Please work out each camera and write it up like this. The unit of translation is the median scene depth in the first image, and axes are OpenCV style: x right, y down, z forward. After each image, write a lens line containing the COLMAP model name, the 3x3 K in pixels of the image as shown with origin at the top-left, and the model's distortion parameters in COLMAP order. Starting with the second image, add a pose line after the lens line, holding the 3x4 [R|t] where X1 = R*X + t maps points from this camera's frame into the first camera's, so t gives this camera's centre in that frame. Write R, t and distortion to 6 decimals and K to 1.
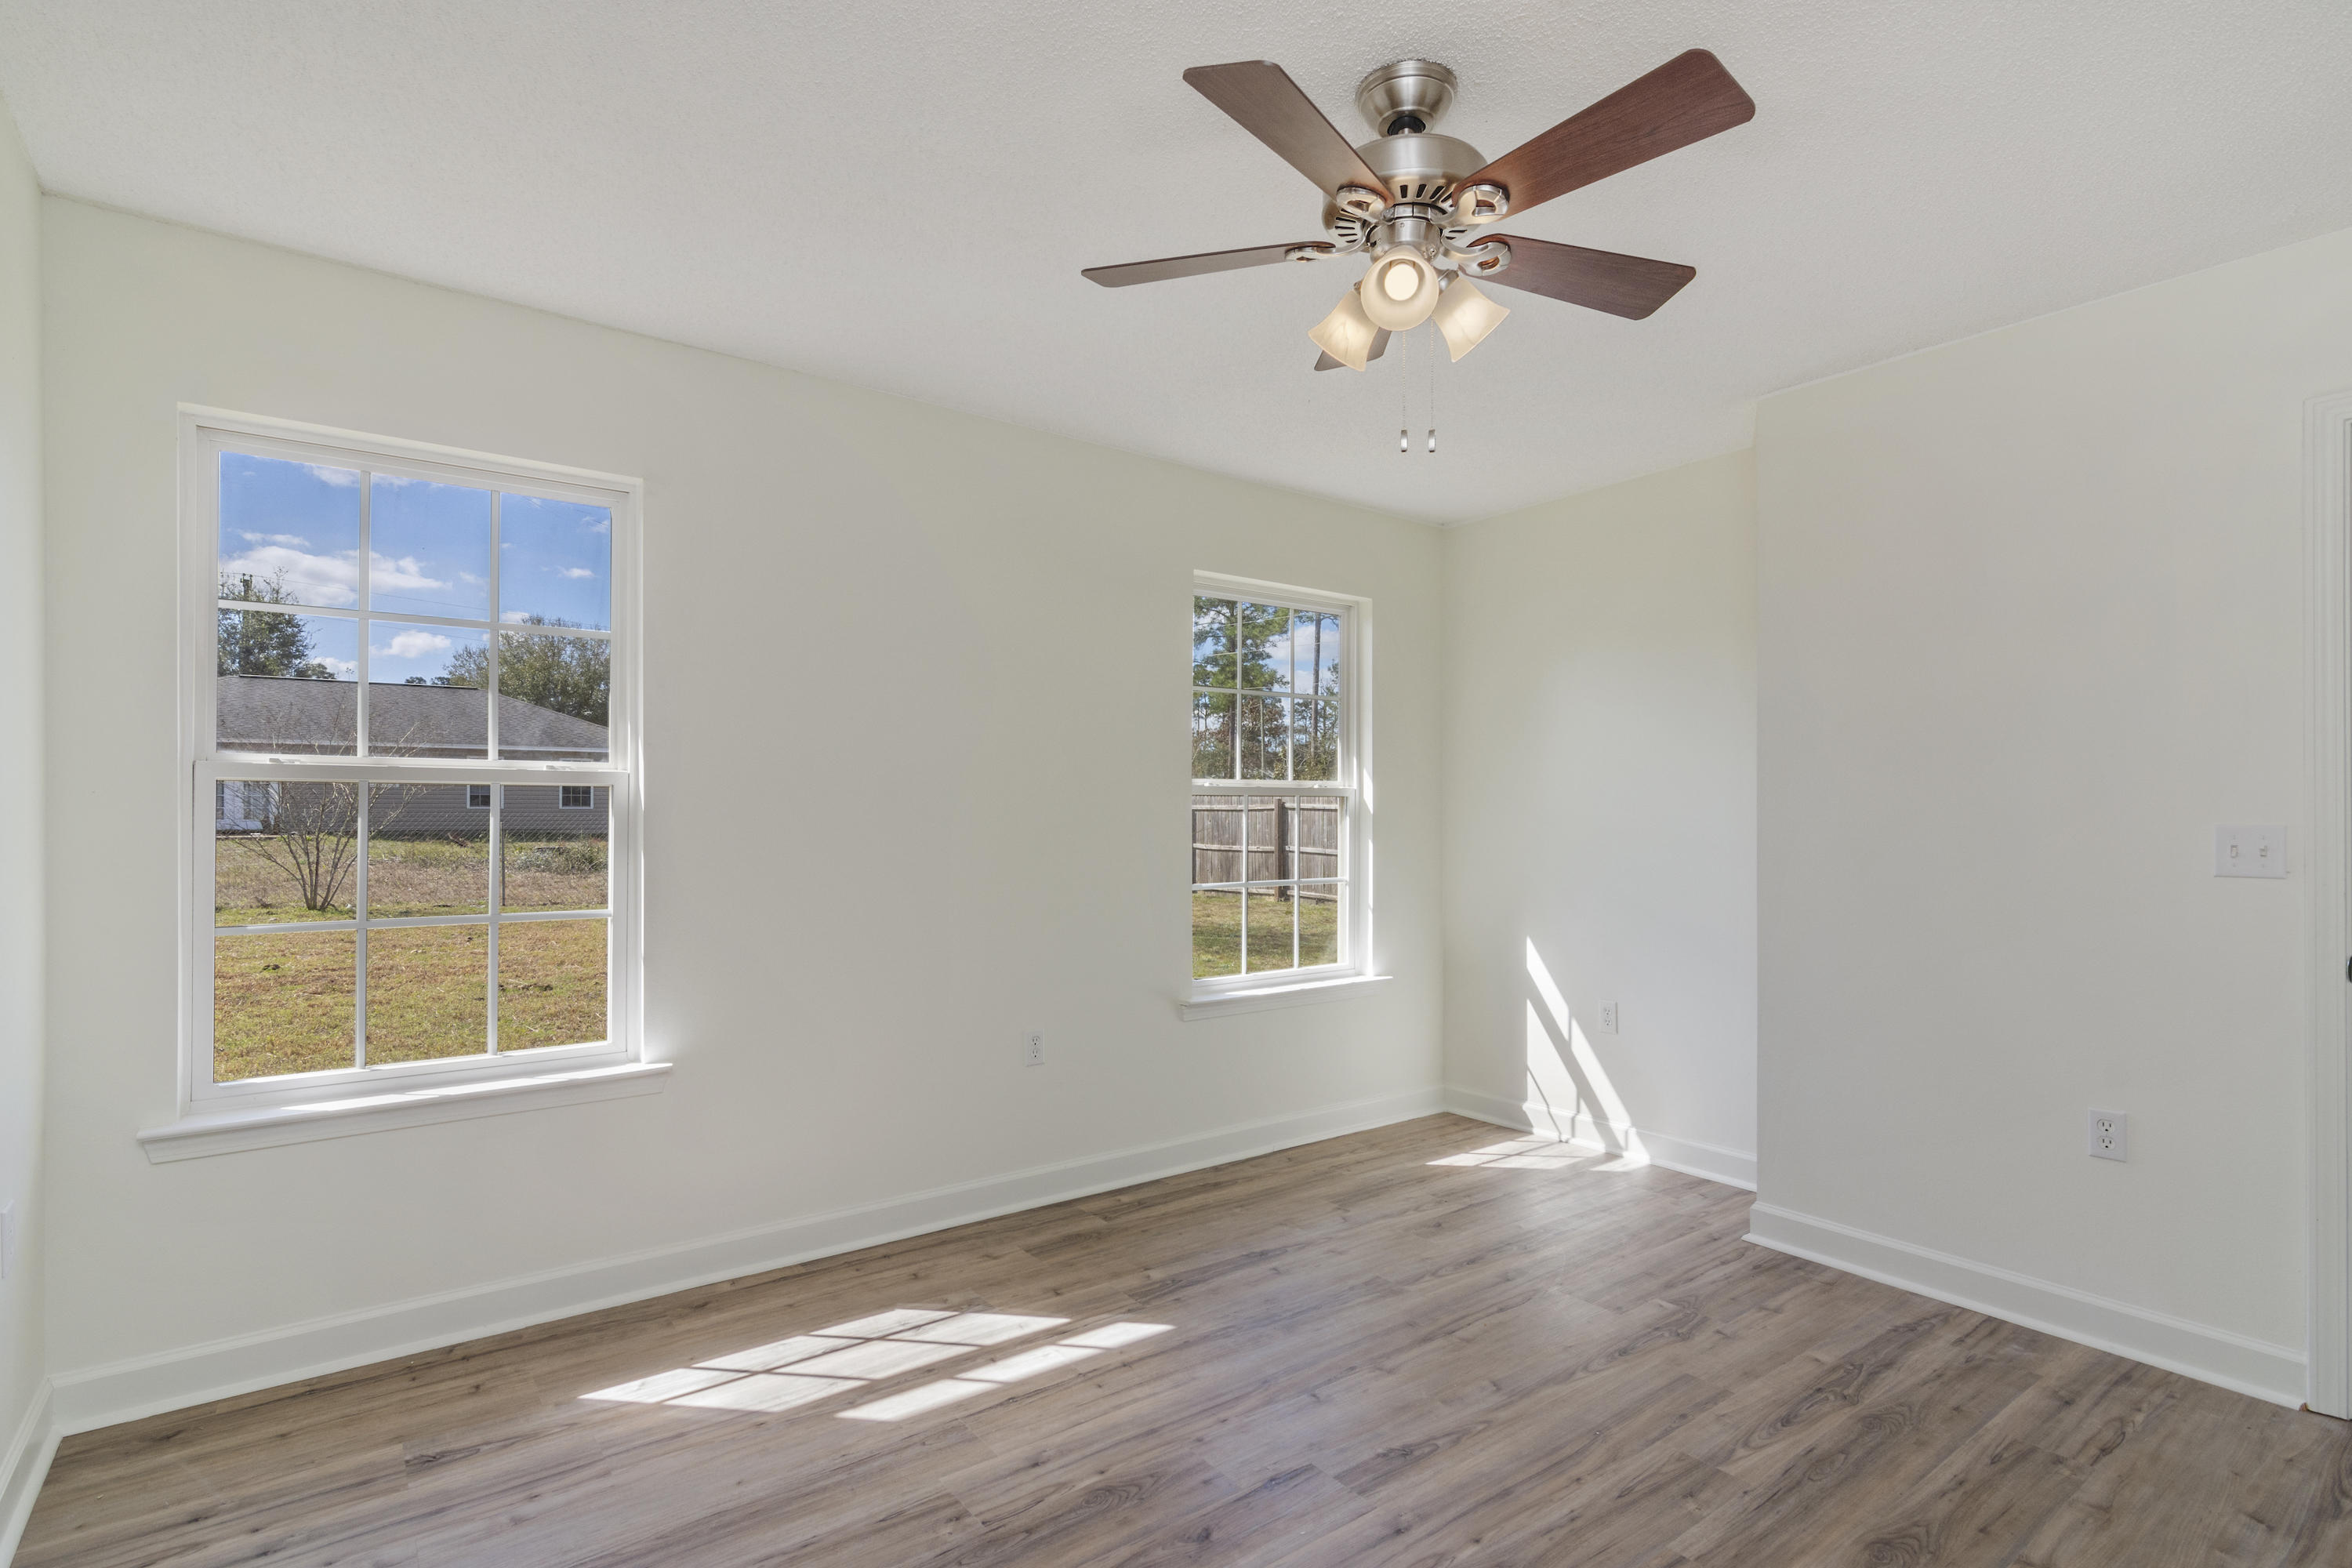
lens RADIAL K [[1139.0, 0, 1178.2], [0, 1139.0, 810.2], [0, 0, 1]] dist [0.001173, 0.000491]
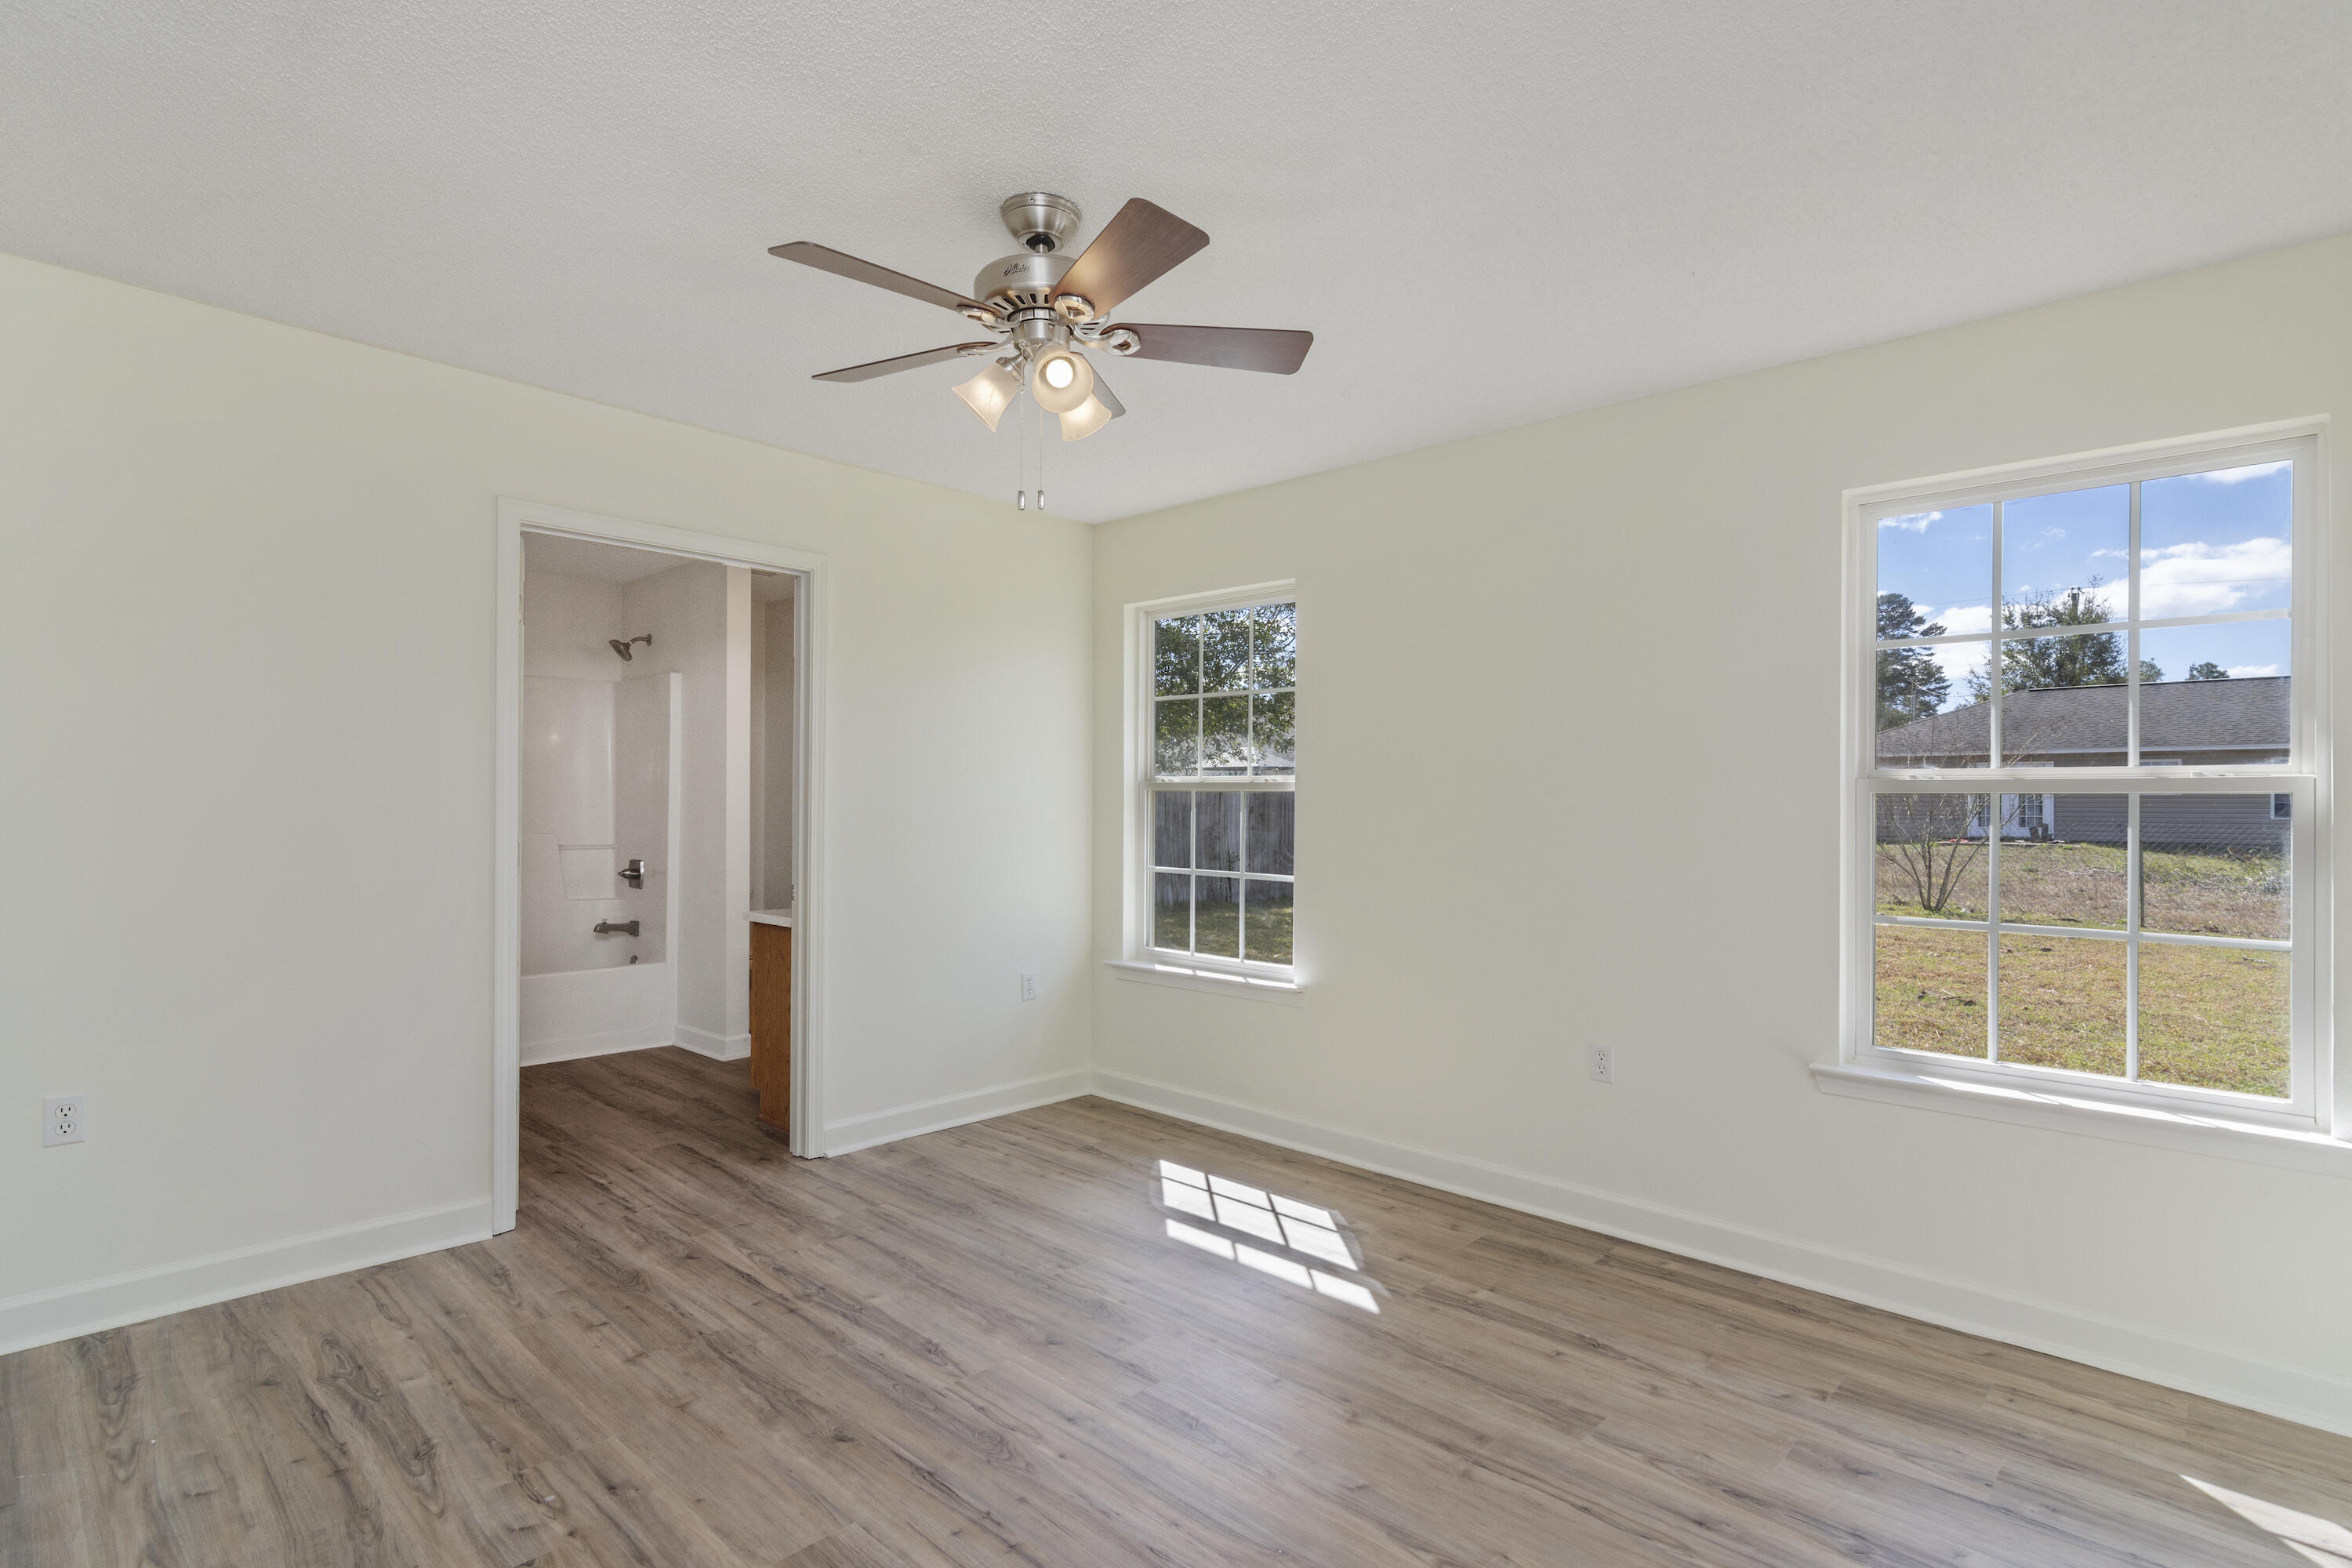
lens RADIAL K [[1139.0, 0, 1178.2], [0, 1139.0, 810.2], [0, 0, 1]] dist [0.001173, 0.000491]
pose [[0.168305, 0.001379, -0.985734, 0.854219], [-0.009652, 0.999953, -0.000249, 0.002468], [0.985688, 0.009557, 0.168310, 0.564510]]
